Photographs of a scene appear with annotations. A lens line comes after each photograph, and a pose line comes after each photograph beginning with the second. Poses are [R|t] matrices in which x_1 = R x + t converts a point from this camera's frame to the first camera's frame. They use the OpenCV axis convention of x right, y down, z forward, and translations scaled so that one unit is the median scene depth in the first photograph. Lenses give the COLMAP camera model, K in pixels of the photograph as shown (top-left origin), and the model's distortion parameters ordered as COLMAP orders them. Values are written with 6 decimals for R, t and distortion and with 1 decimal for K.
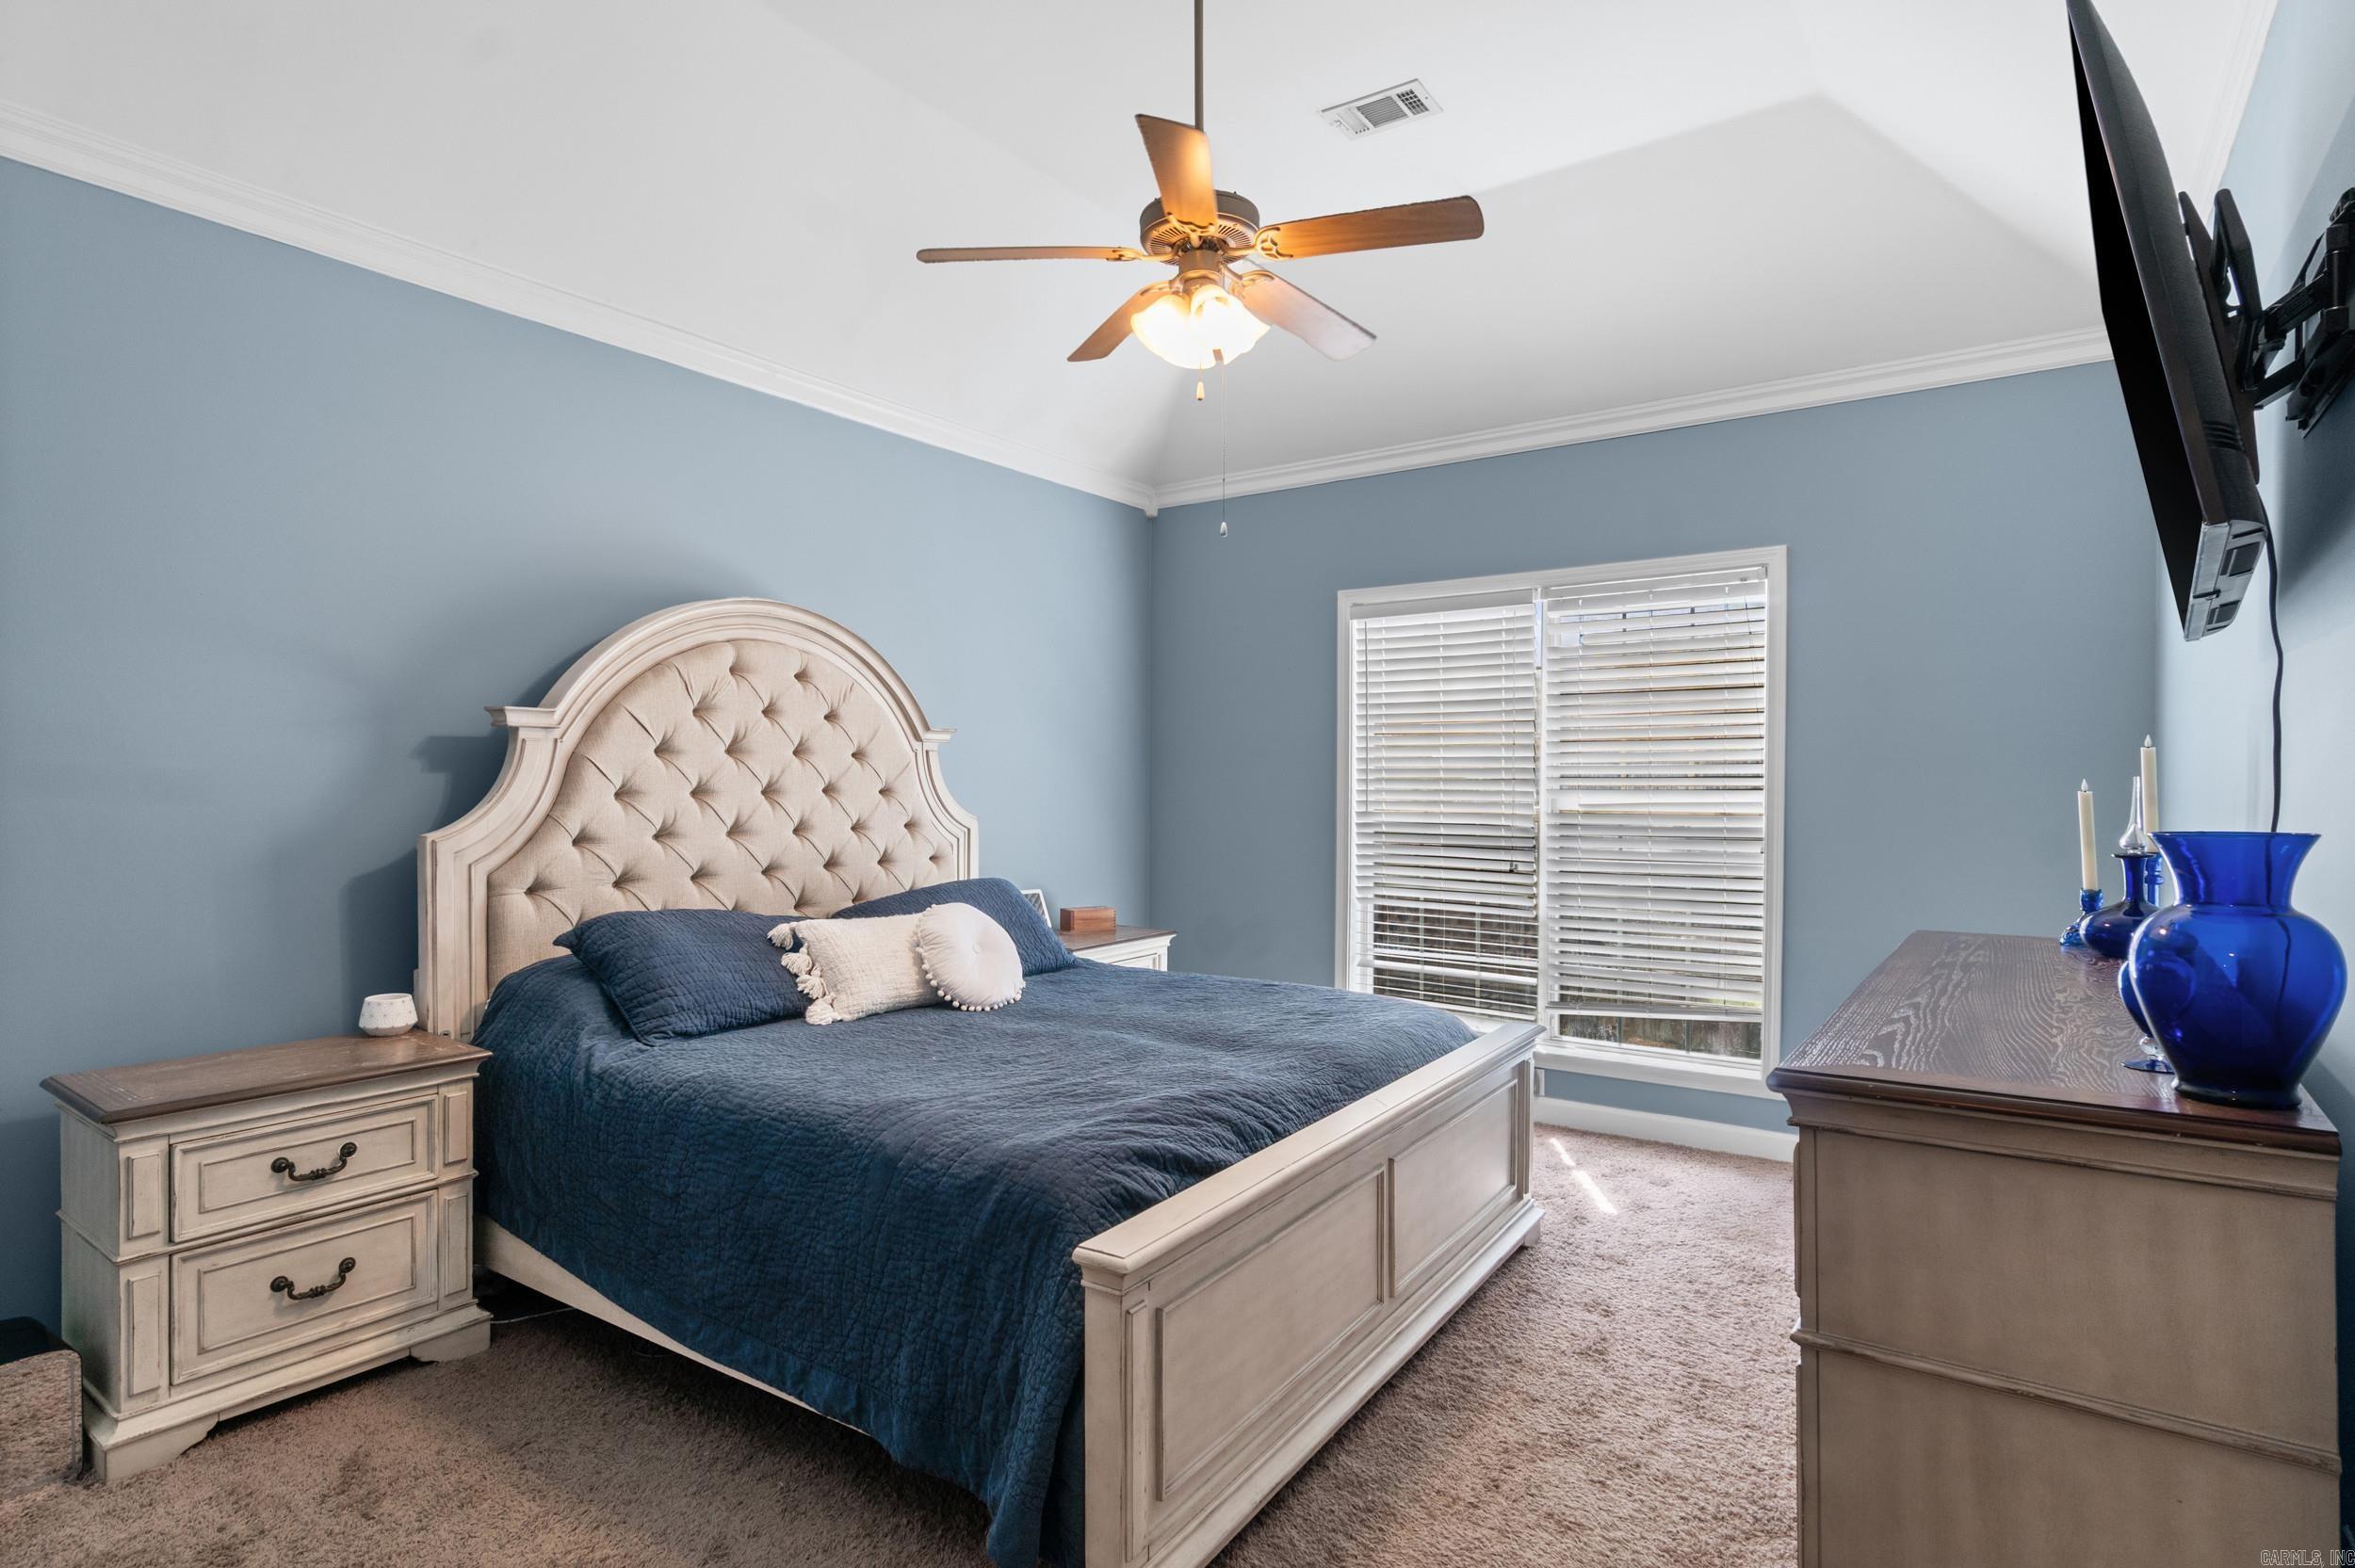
lens RADIAL K [[1220.2, 0, 1173.4], [0, 1220.2, 787.8], [0, 0, 1]] dist [0.001434, -0.001711]
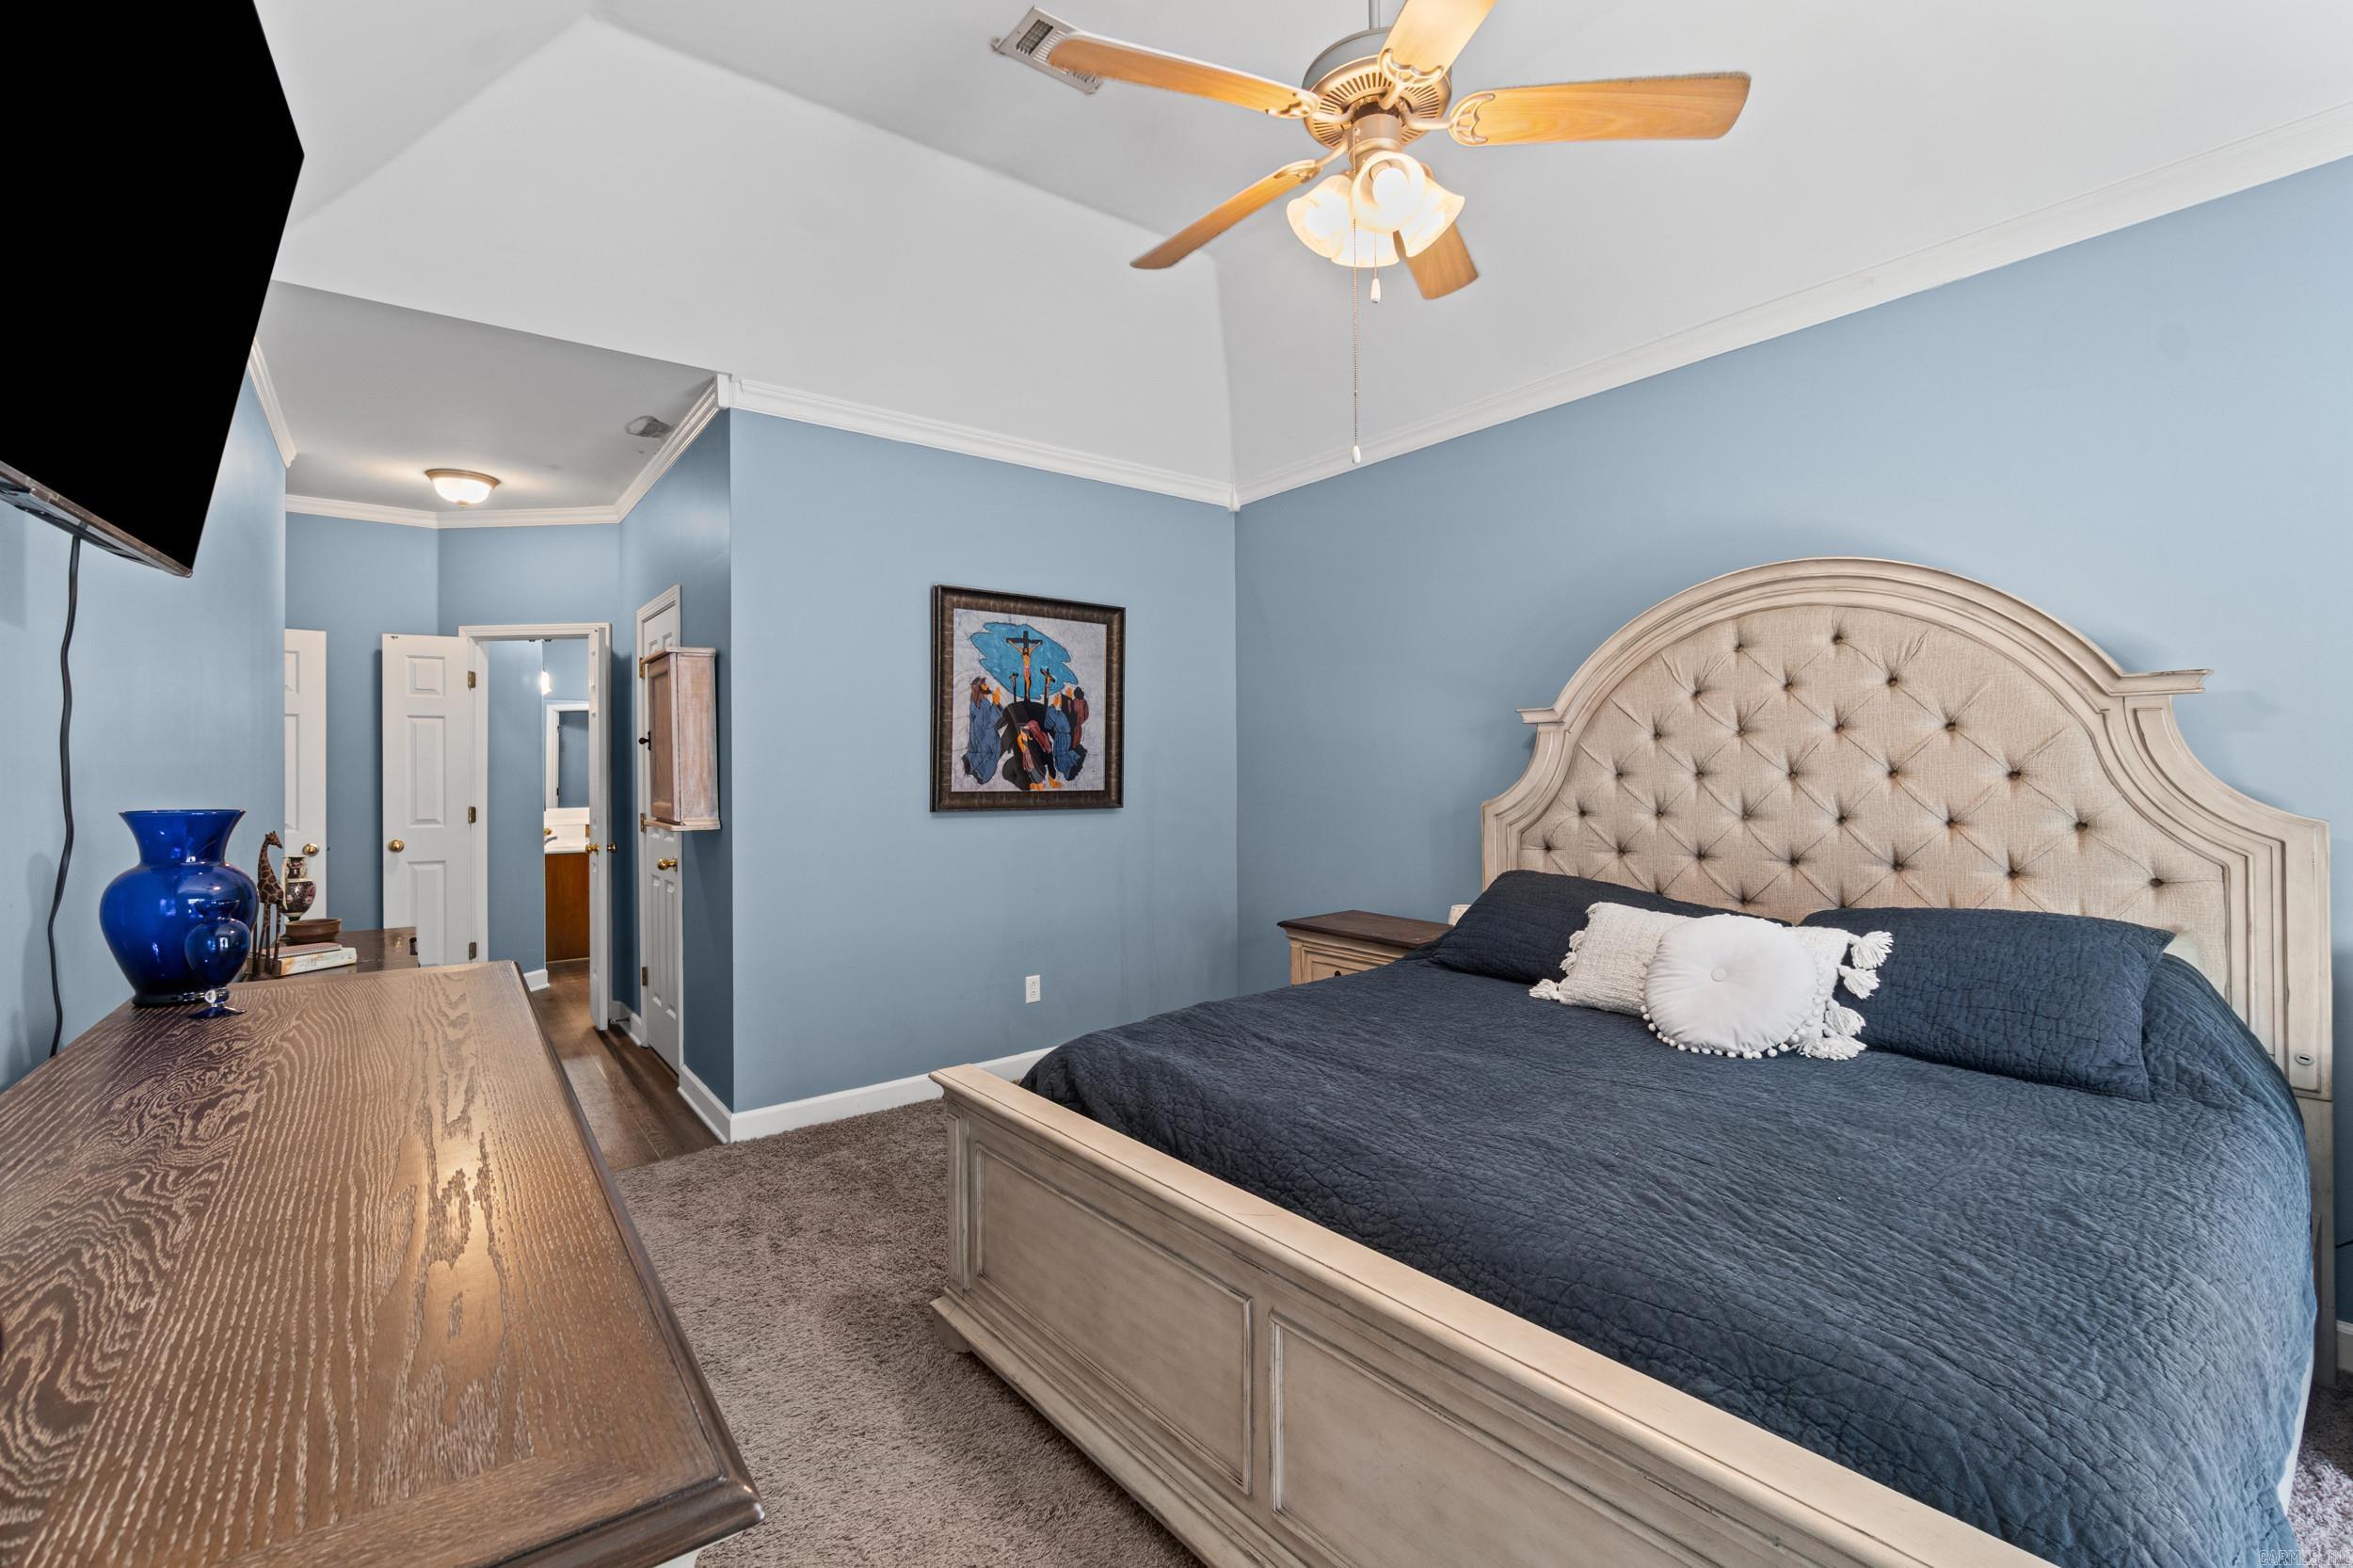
lens RADIAL K [[1019.6, 0, 1173.8], [0, 1019.6, 768.2], [0, 0, 1]] dist [-0.003782, 0.001537]
pose [[-0.308898, 0.008071, -0.951061, 0.554427], [0.010510, 0.999932, 0.005073, -0.009870], [0.951037, -0.008428, -0.308962, 0.839154]]
